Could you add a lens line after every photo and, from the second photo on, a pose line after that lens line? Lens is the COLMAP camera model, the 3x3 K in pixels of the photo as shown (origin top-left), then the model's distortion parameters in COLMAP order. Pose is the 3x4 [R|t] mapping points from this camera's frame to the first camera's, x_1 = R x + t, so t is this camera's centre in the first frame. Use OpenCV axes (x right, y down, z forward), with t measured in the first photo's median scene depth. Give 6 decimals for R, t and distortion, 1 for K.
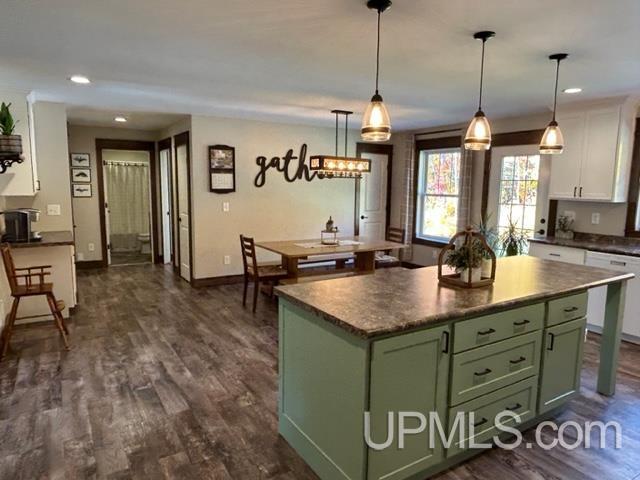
lens RADIAL K [[443.5, 0, 321.9], [0, 443.5, 237.2], [0, 0, 1]] dist [0.006545, 0.005248]
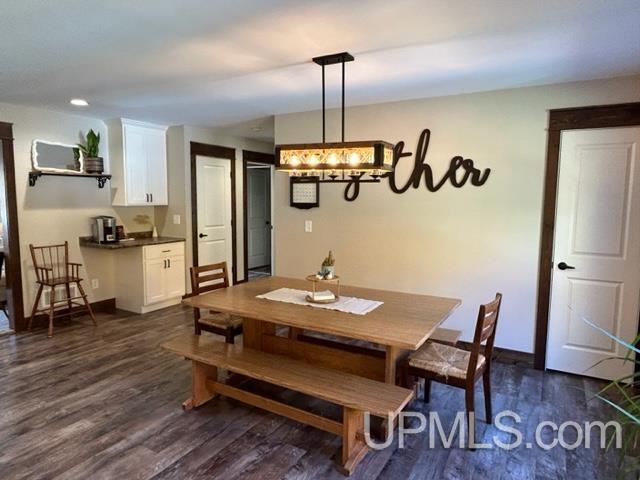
lens RADIAL K [[410.9, 0, 318.5], [0, 410.9, 236.9], [0, 0, 1]] dist [0.003423, -0.004911]
pose [[0.472446, 0.077641, -0.877933, 0.440729], [-0.110348, 0.993485, 0.028477, -0.074180], [0.874425, 0.083424, 0.477935, 0.695635]]
